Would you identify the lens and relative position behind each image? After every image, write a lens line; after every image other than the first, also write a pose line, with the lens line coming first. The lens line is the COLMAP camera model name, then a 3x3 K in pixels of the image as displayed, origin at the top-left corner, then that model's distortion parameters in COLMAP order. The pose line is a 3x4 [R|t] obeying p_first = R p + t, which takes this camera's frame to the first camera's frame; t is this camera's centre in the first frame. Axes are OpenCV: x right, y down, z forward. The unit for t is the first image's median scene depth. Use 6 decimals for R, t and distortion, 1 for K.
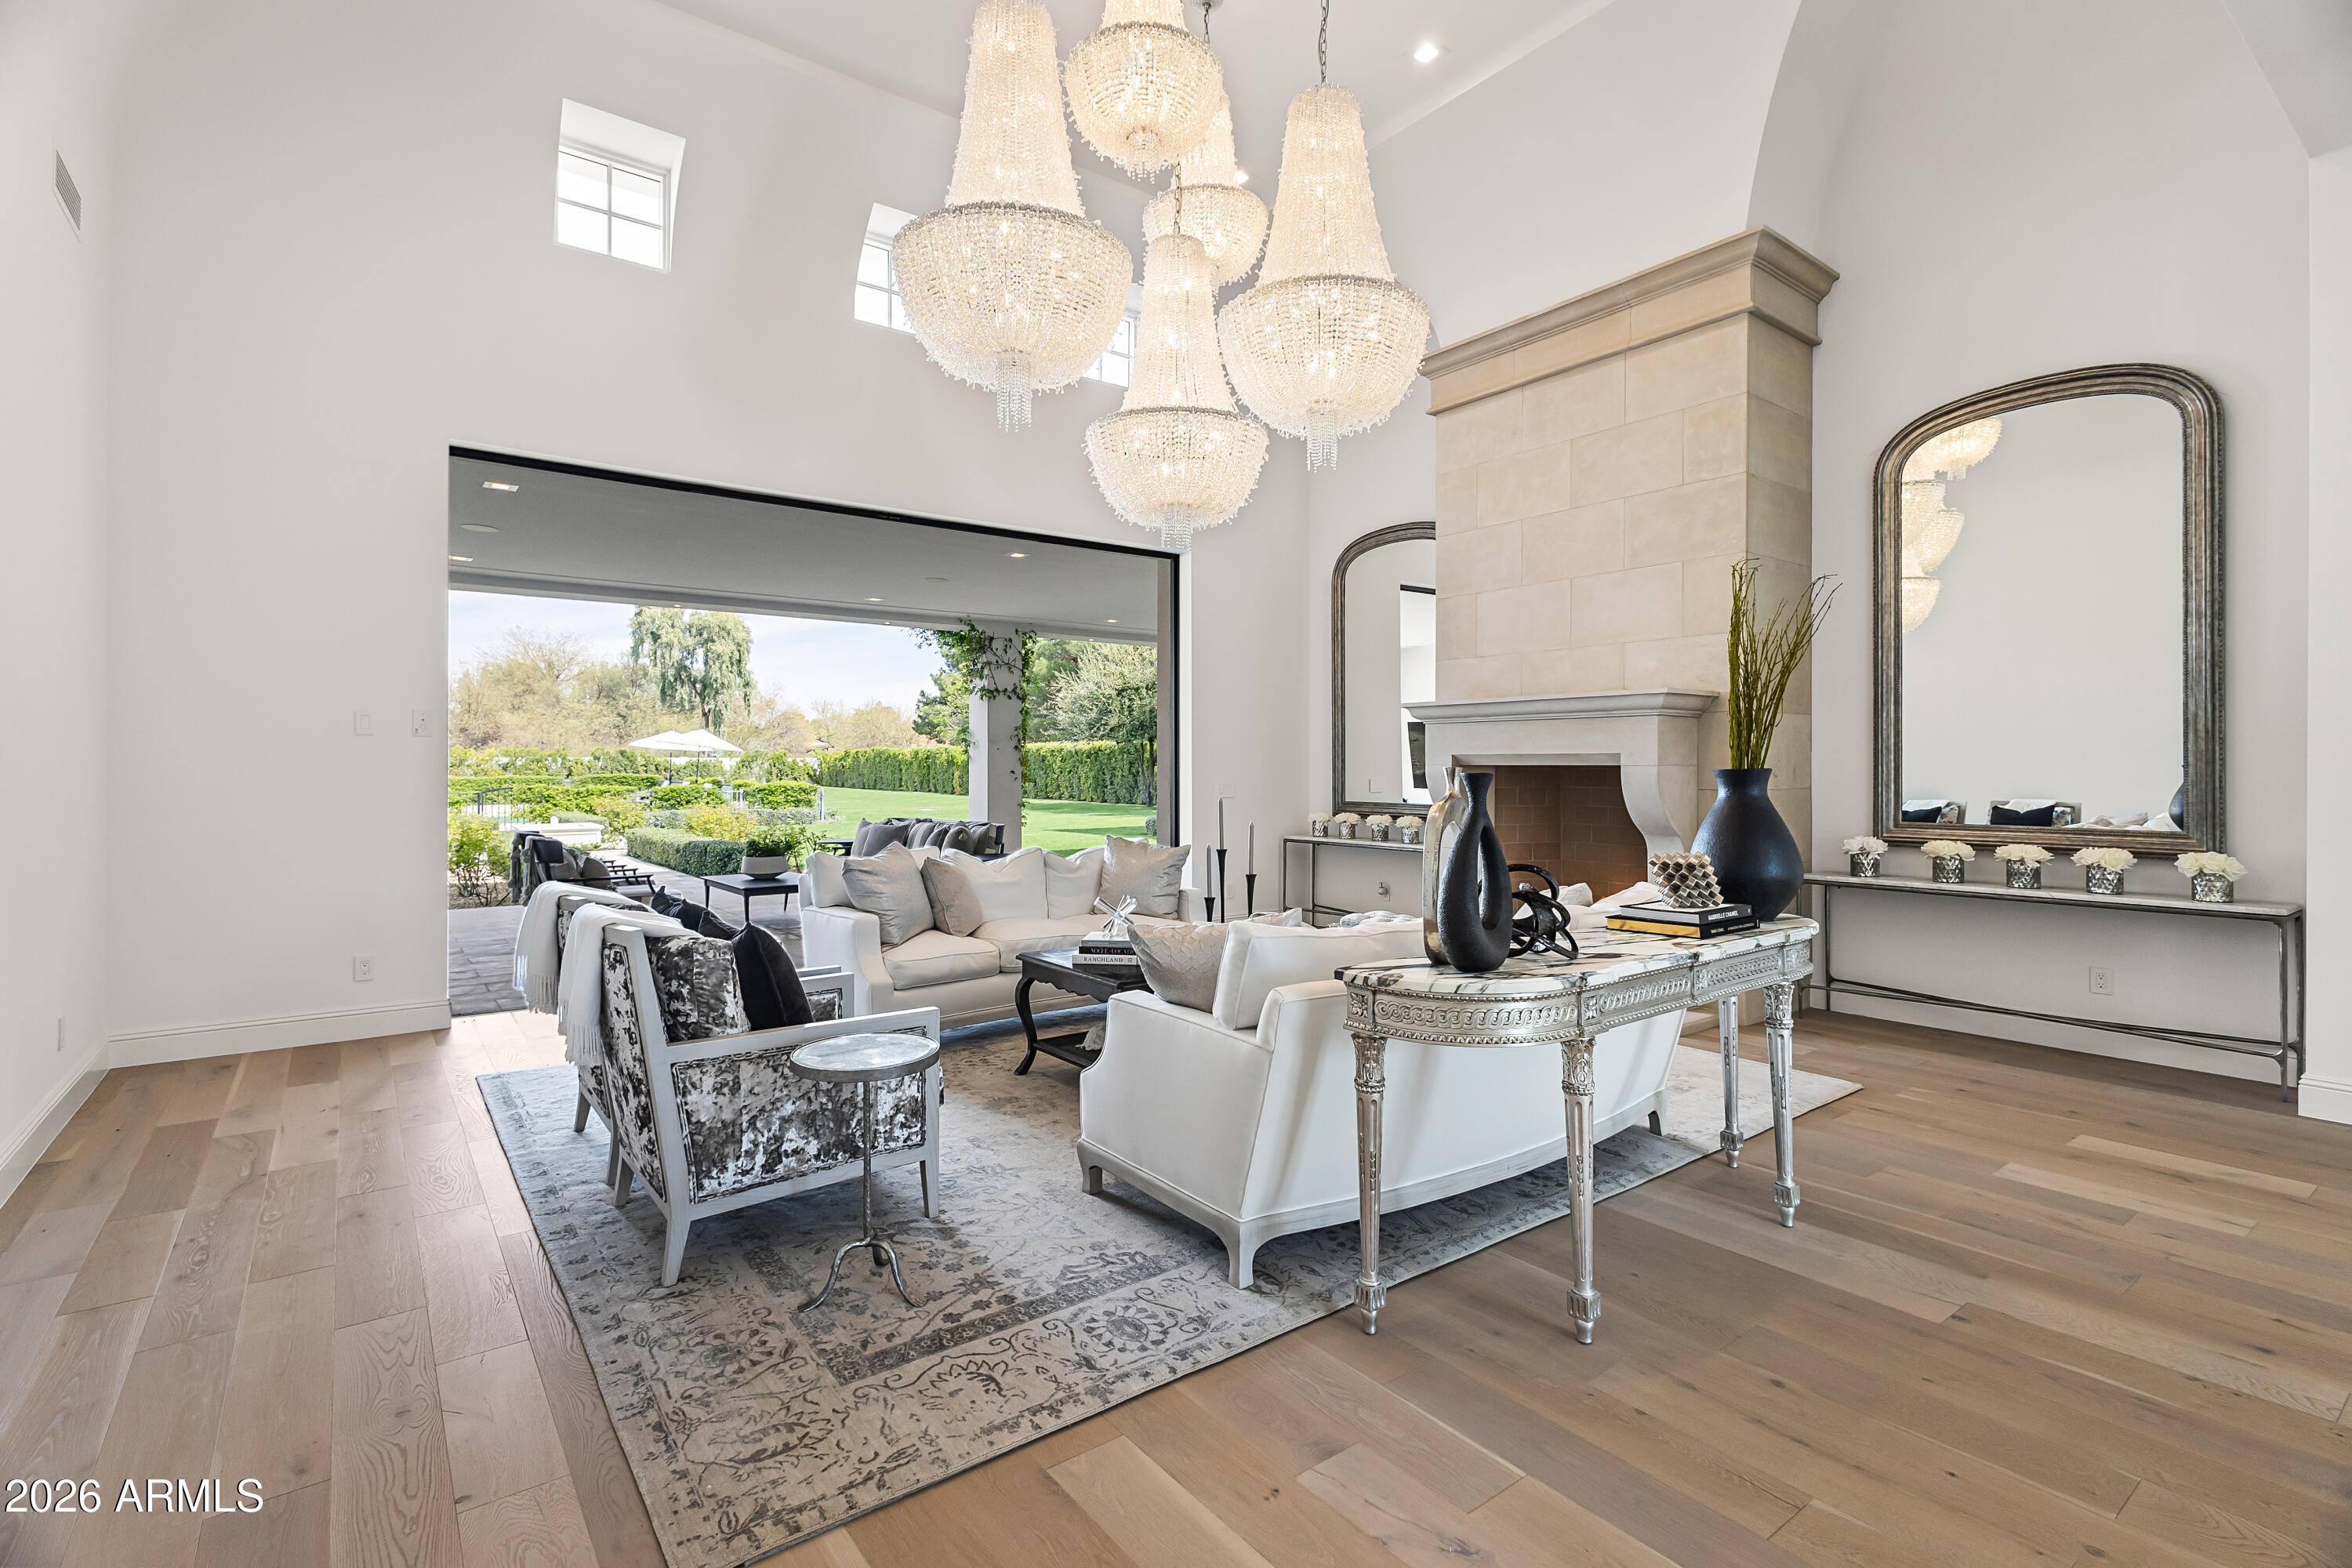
lens RADIAL K [[1092.0, 0, 1173.3], [0, 1092.0, 773.8], [0, 0, 1]] dist [0.015050, -0.004584]
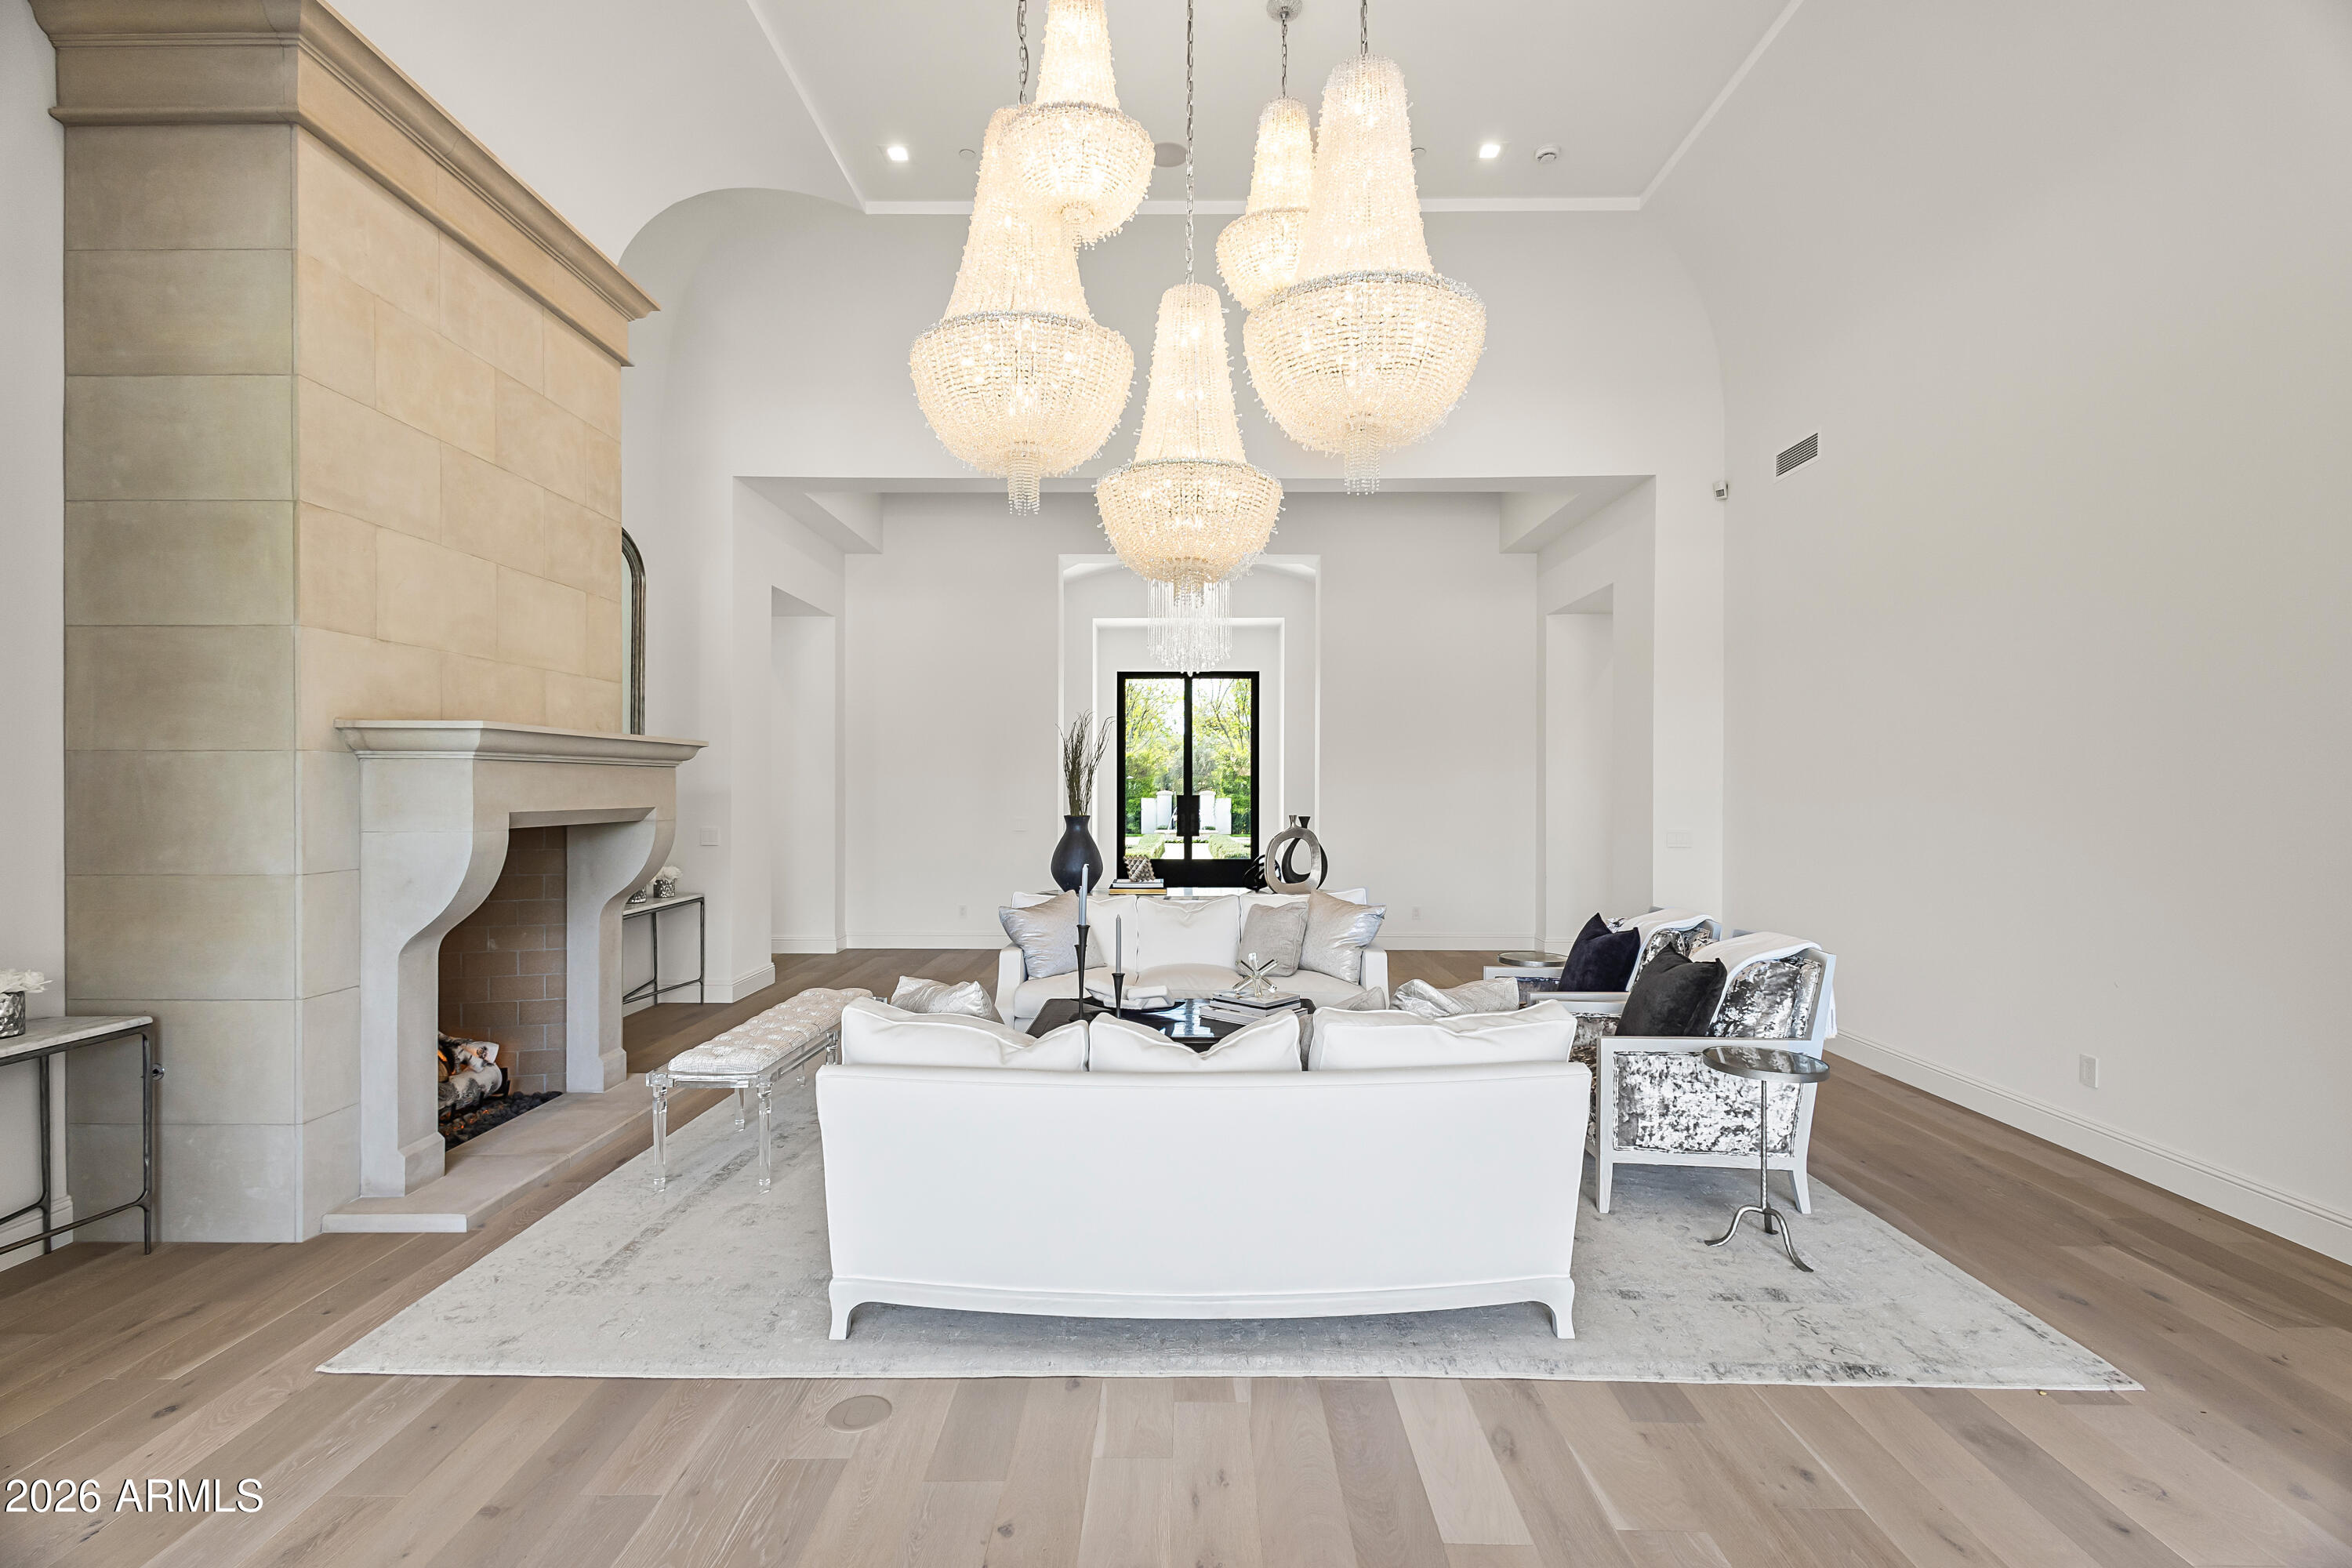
lens RADIAL K [[1096.6, 0, 1172.6], [0, 1096.6, 792.6], [0, 0, 1]] dist [0.013687, -0.000276]
pose [[-0.792856, -0.005127, 0.609388, -0.413915], [0.000859, 0.999954, 0.009531, -0.033936], [-0.609409, 0.008080, -0.792815, 1.265752]]
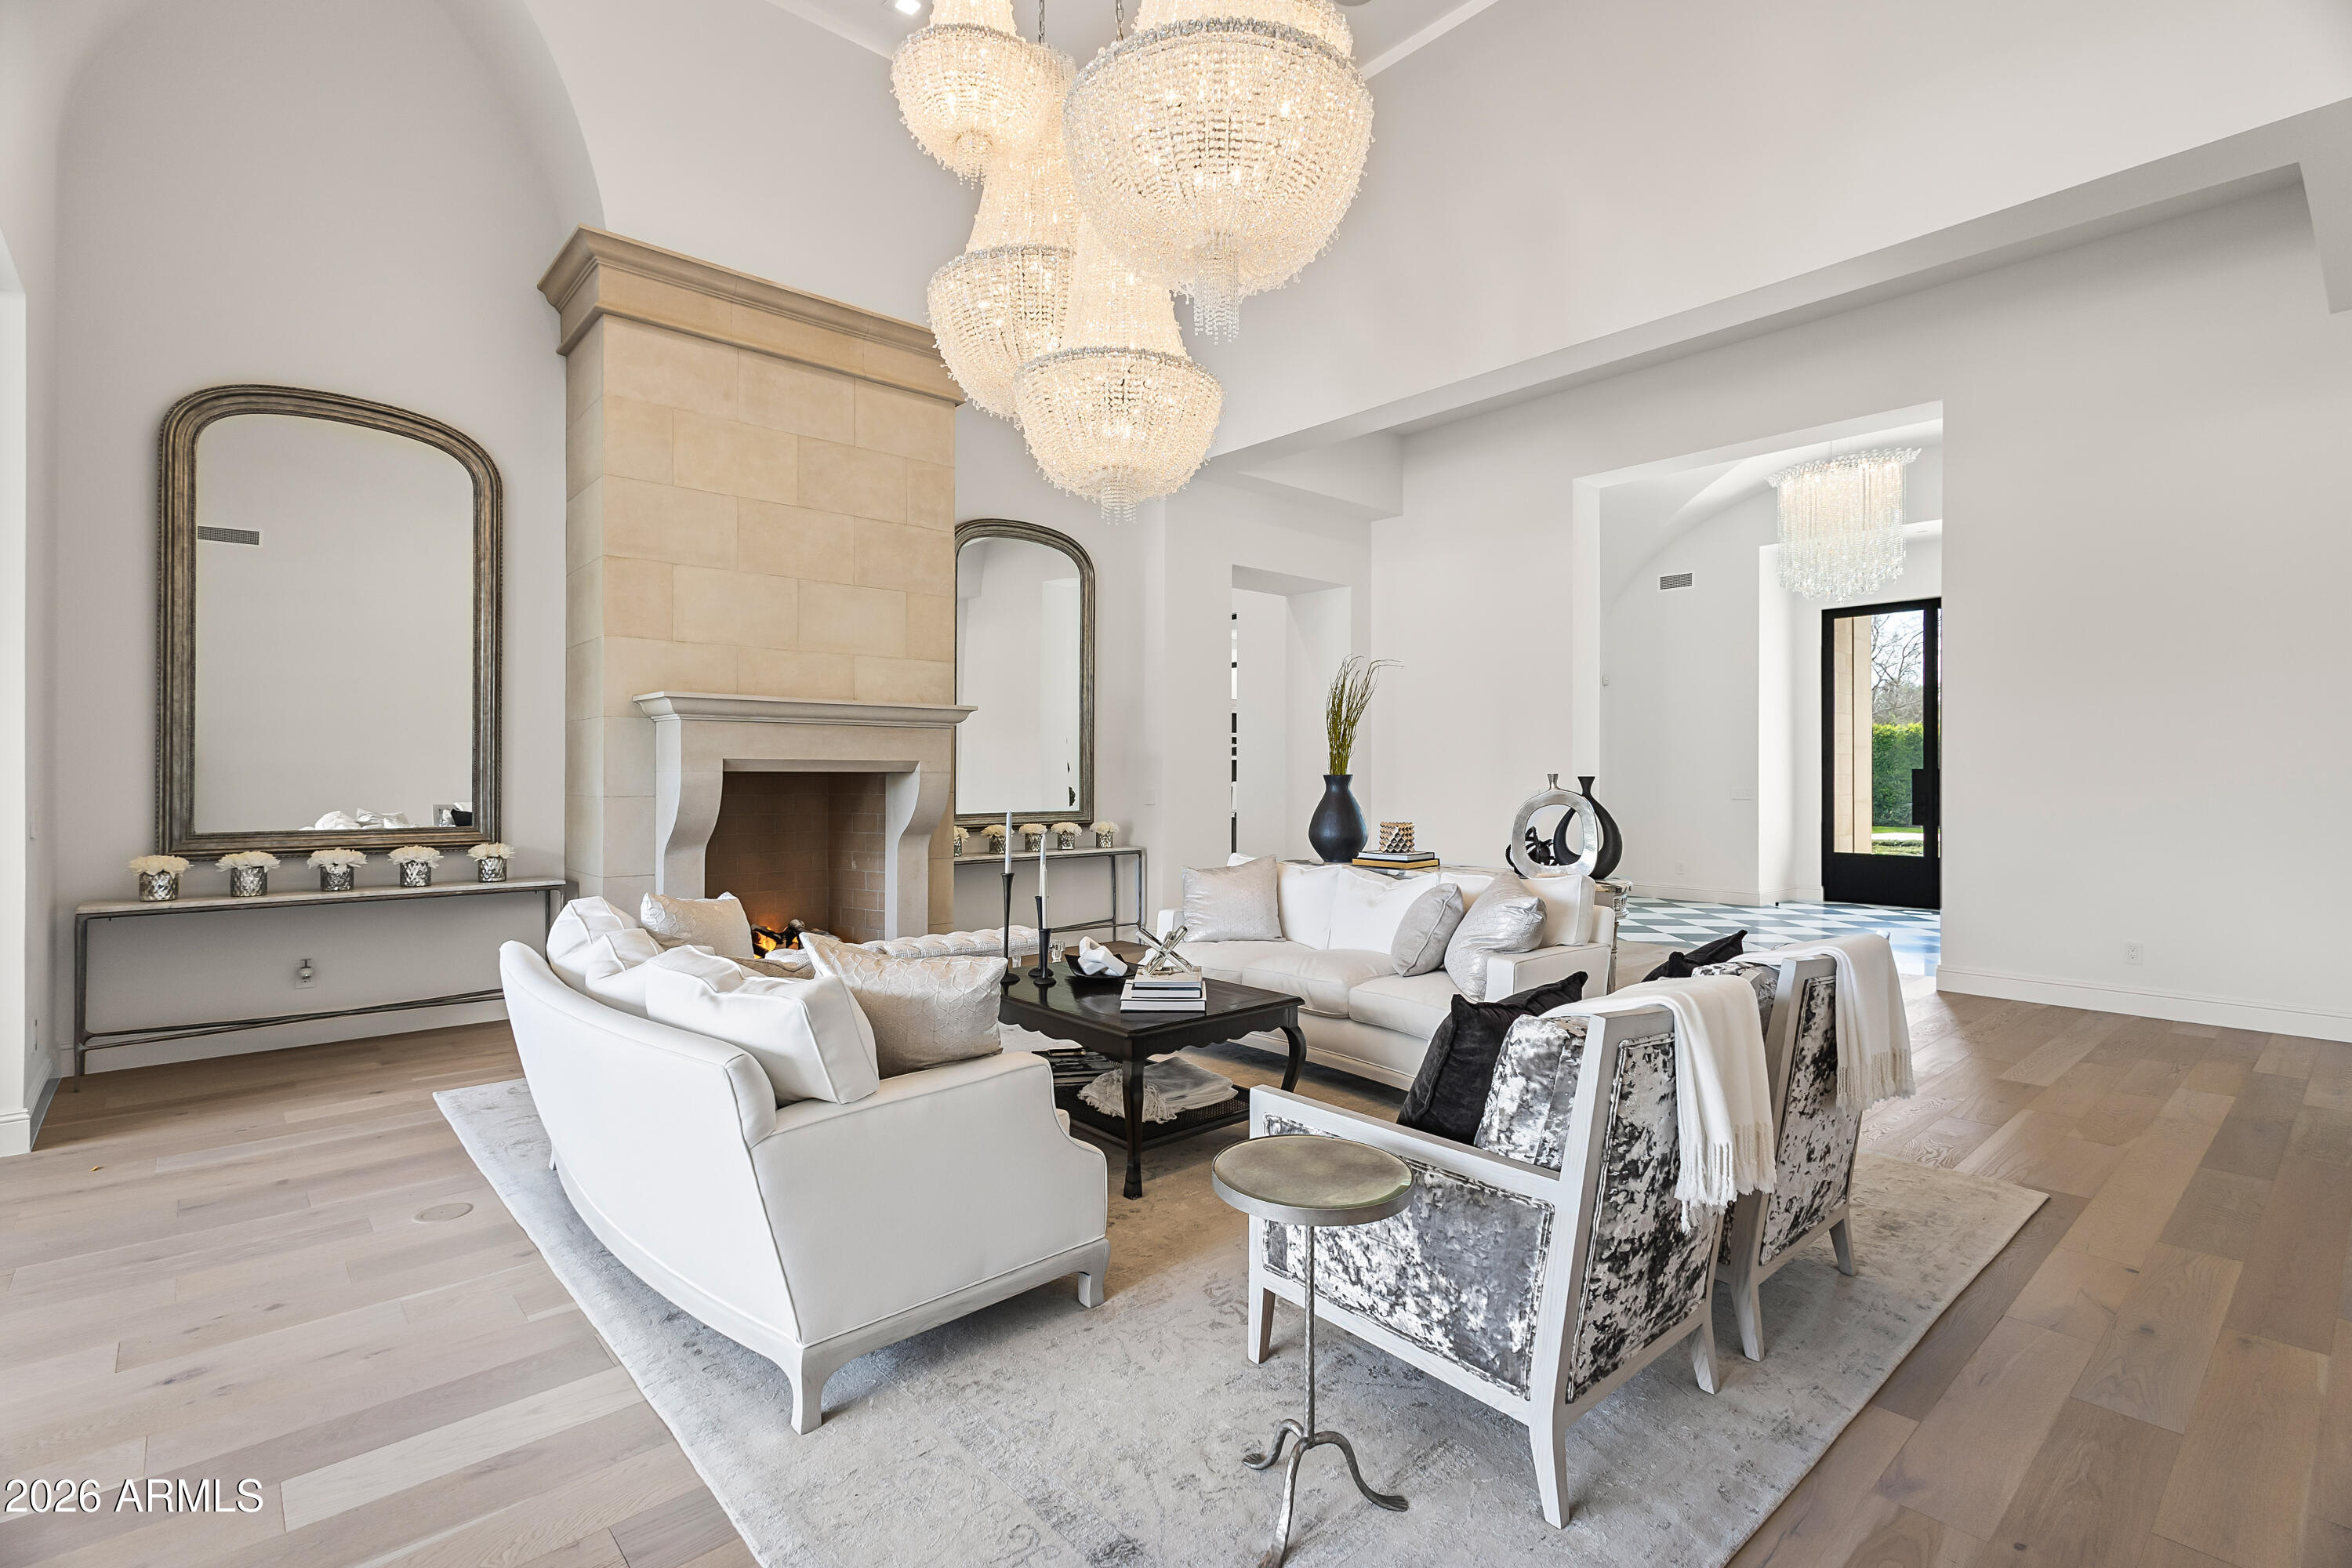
lens RADIAL K [[1092.0, 0, 1173.3], [0, 1092.0, 773.8], [0, 0, 1]] dist [0.015050, -0.004584]
pose [[-0.076024, -0.002216, 0.997104, -0.610332], [0.002587, 0.999994, 0.002420, -0.006634], [-0.997103, 0.002763, -0.076018, 0.721667]]
